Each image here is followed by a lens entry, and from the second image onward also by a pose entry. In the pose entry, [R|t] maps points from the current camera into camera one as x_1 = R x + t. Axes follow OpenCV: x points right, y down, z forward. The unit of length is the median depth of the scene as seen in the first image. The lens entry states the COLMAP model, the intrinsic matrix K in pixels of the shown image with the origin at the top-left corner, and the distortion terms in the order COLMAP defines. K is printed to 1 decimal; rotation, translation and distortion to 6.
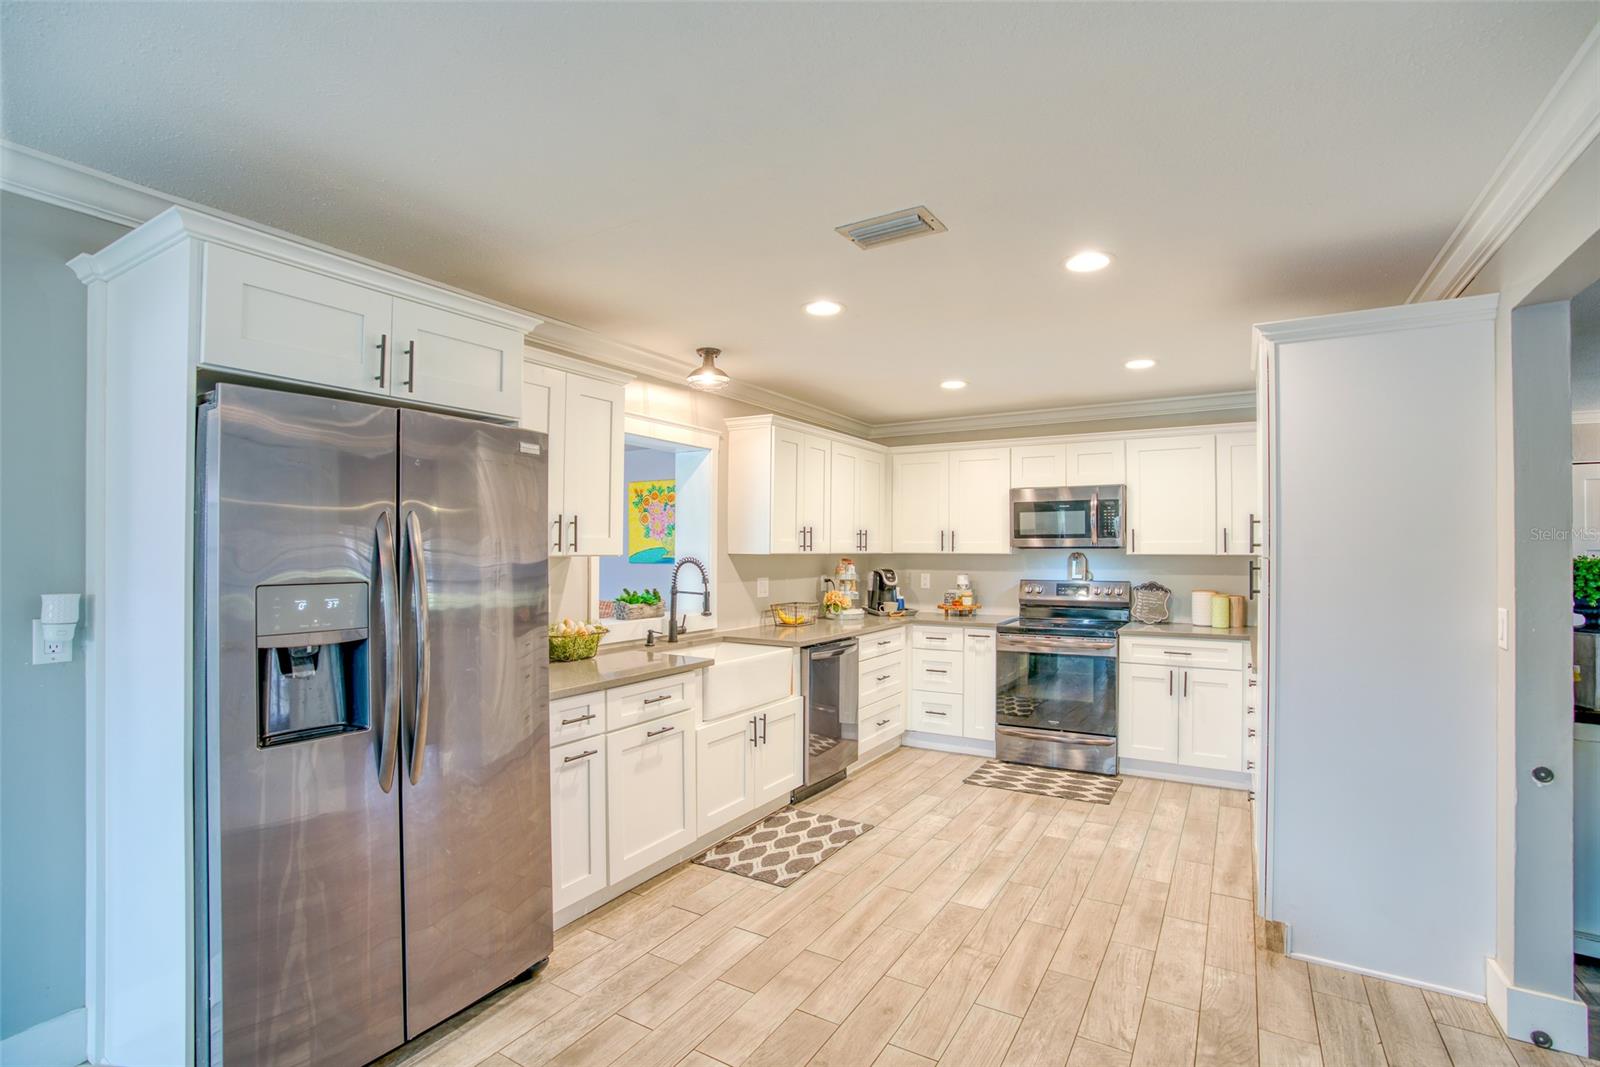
lens RADIAL K [[748.1, 0, 807.4], [0, 748.1, 546.9], [0, 0, 1]] dist [-0.046918, 0.011069]
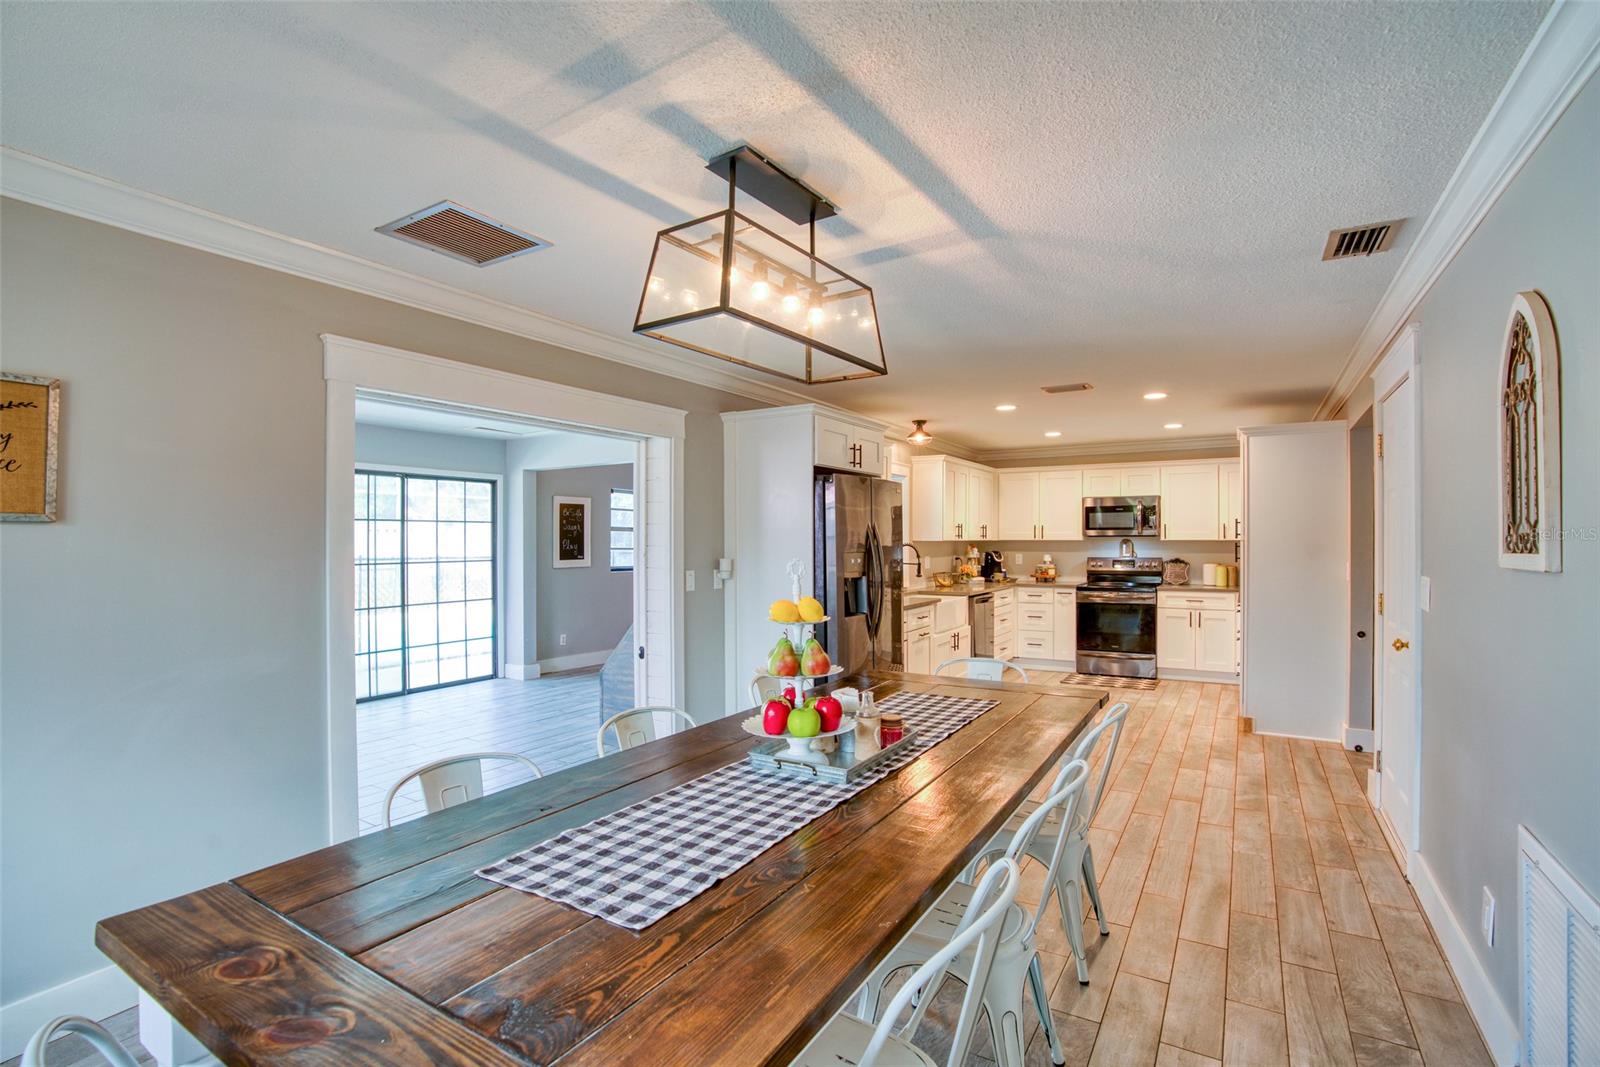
lens RADIAL K [[748.1, 0, 791.9], [0, 748.1, 543.9], [0, 0, 1]] dist [-0.046918, 0.011069]
pose [[0.999816, -0.004175, -0.018703, -0.337924], [0.004369, 0.999937, 0.010346, -0.001890], [0.018659, -0.010426, 0.999772, -0.610564]]
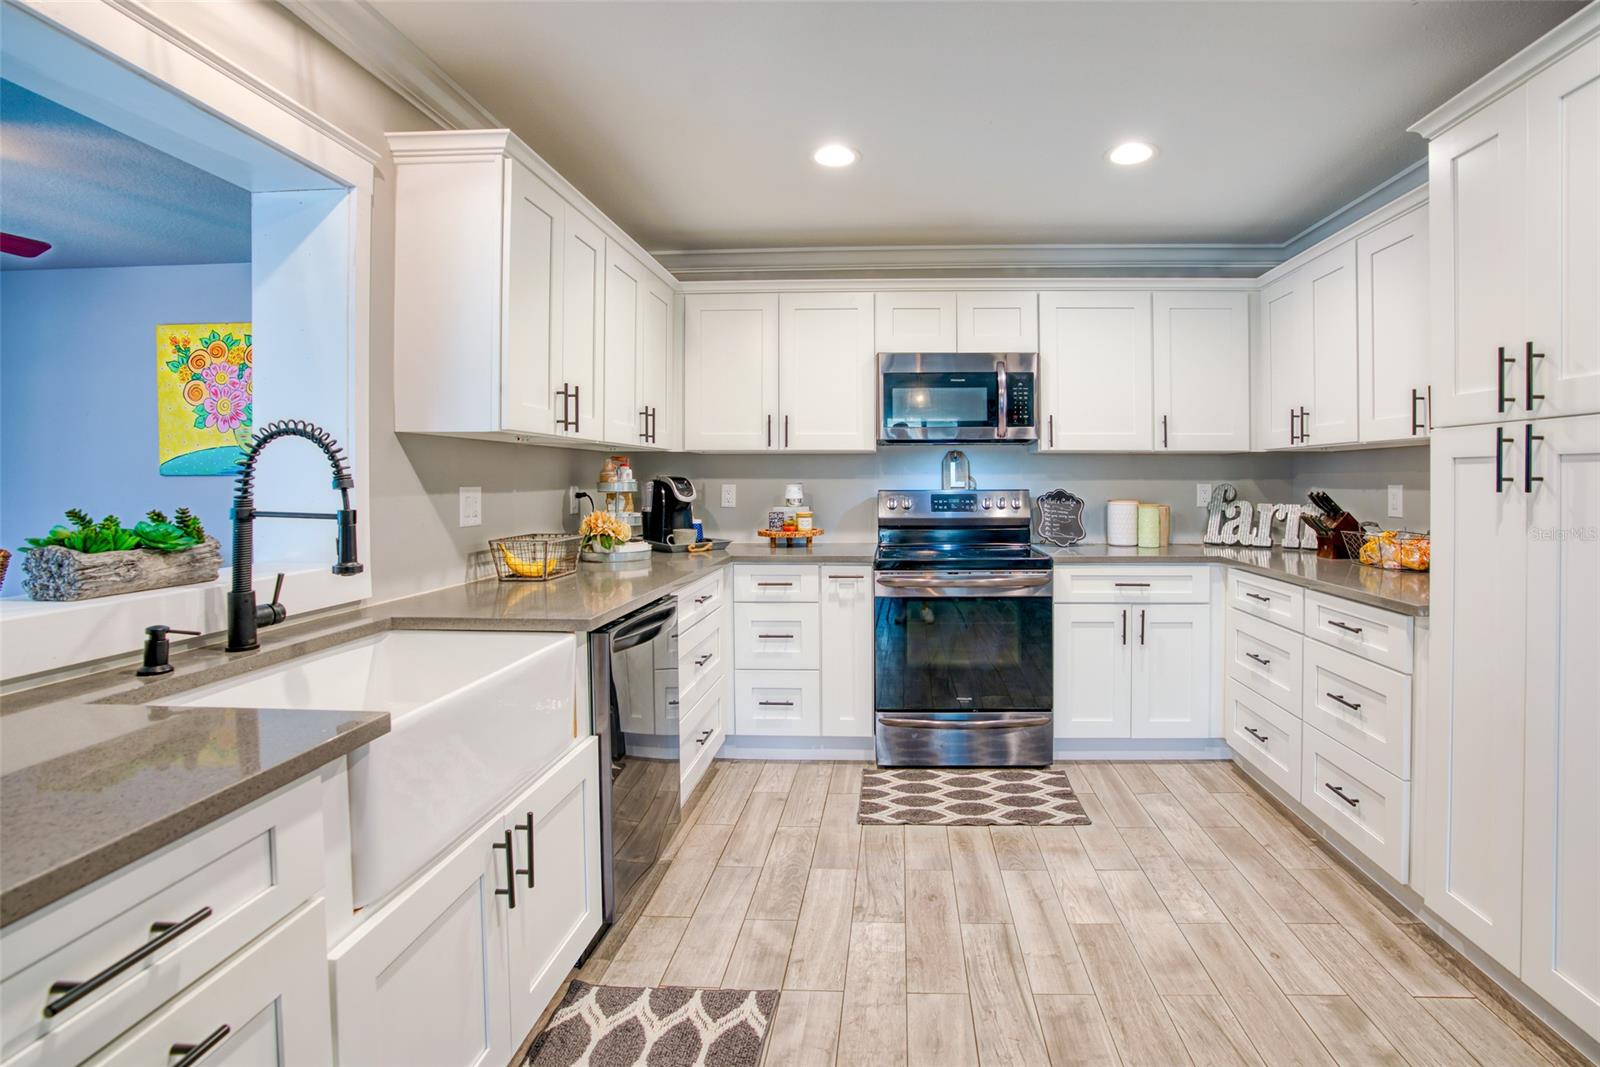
lens RADIAL K [[748.1, 0, 857.3], [0, 748.1, 495.1], [0, 0, 1]] dist [-0.046918, 0.011069]
pose [[0.878225, -0.011864, 0.478101, -0.074062], [0.000271, 0.999704, 0.024310, 0.037390], [-0.478248, -0.021220, 0.877968, 0.478059]]
